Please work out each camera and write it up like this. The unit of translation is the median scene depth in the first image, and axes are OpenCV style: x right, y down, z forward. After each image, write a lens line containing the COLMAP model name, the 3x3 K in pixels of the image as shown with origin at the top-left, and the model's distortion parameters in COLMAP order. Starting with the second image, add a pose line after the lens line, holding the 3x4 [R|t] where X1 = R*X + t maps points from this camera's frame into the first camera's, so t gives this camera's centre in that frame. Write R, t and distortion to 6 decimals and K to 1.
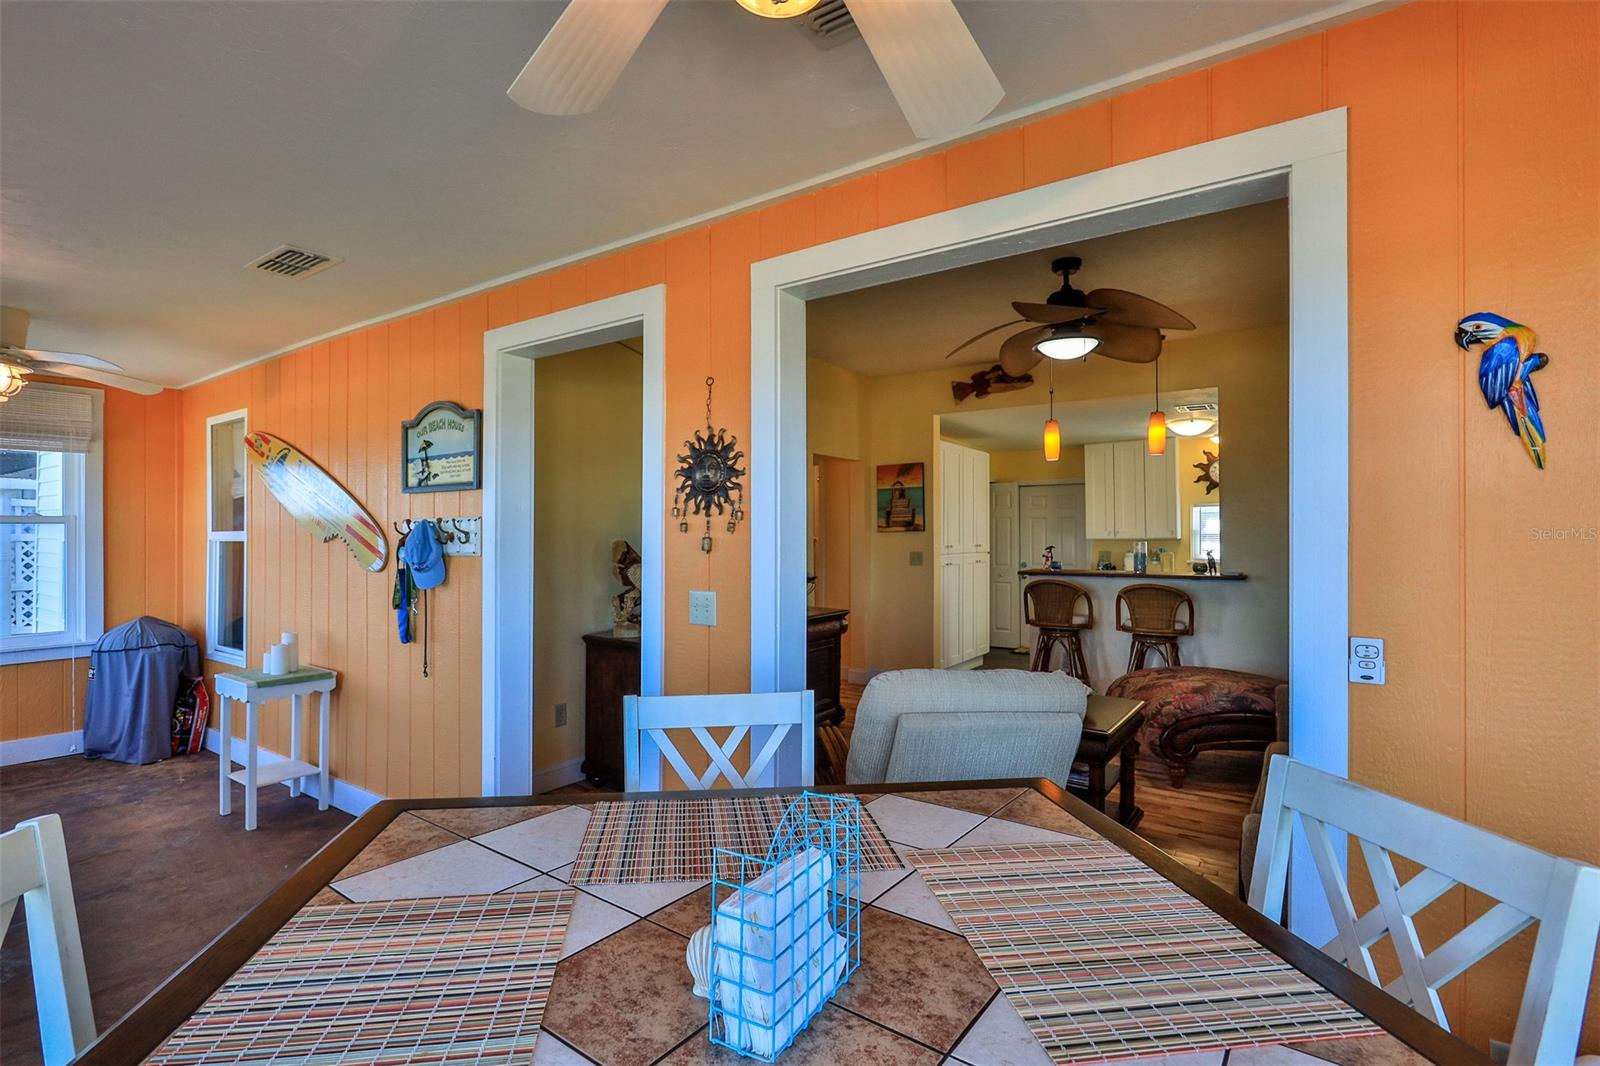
lens RADIAL K [[749.5, 0, 797.4], [0, 749.5, 531.4], [0, 0, 1]] dist [-0.001398, -0.000666]
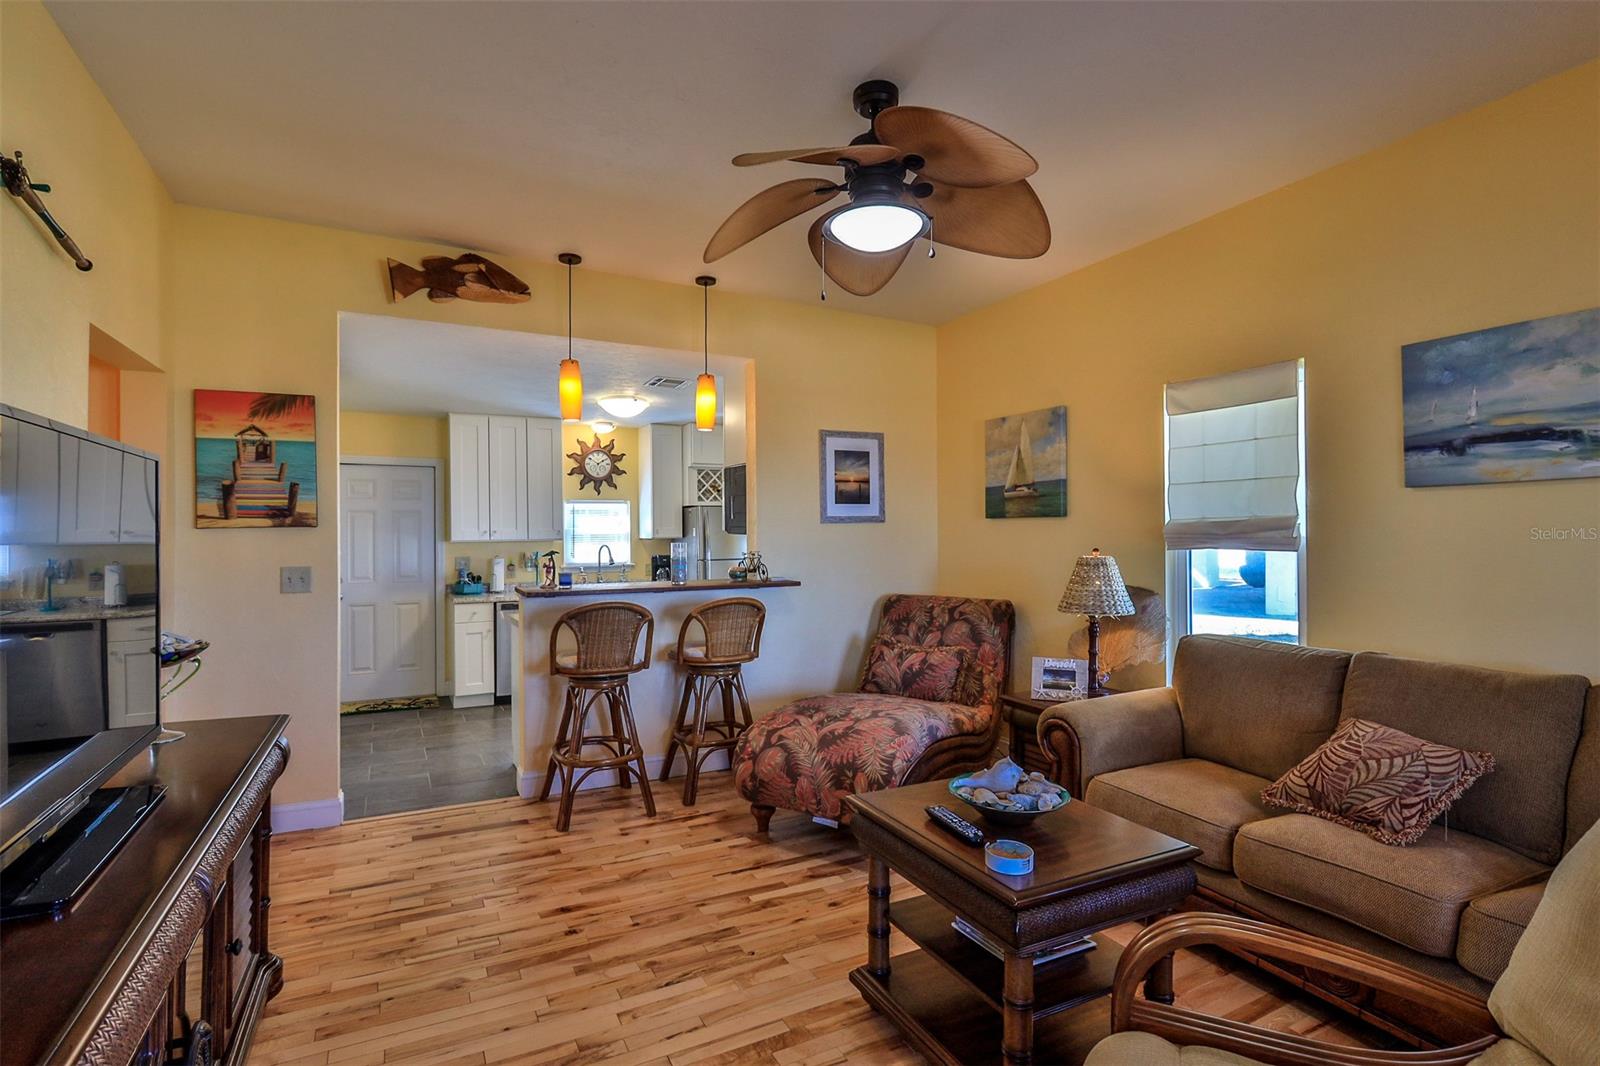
lens RADIAL K [[749.5, 0, 768.2], [0, 749.5, 536.9], [0, 0, 1]] dist [-0.001398, -0.000666]
pose [[0.471795, -0.001025, 0.881708, -0.140658], [0.000070, 0.999999, 0.001126, 0.005976], [-0.881708, -0.000470, 0.471795, 0.456519]]
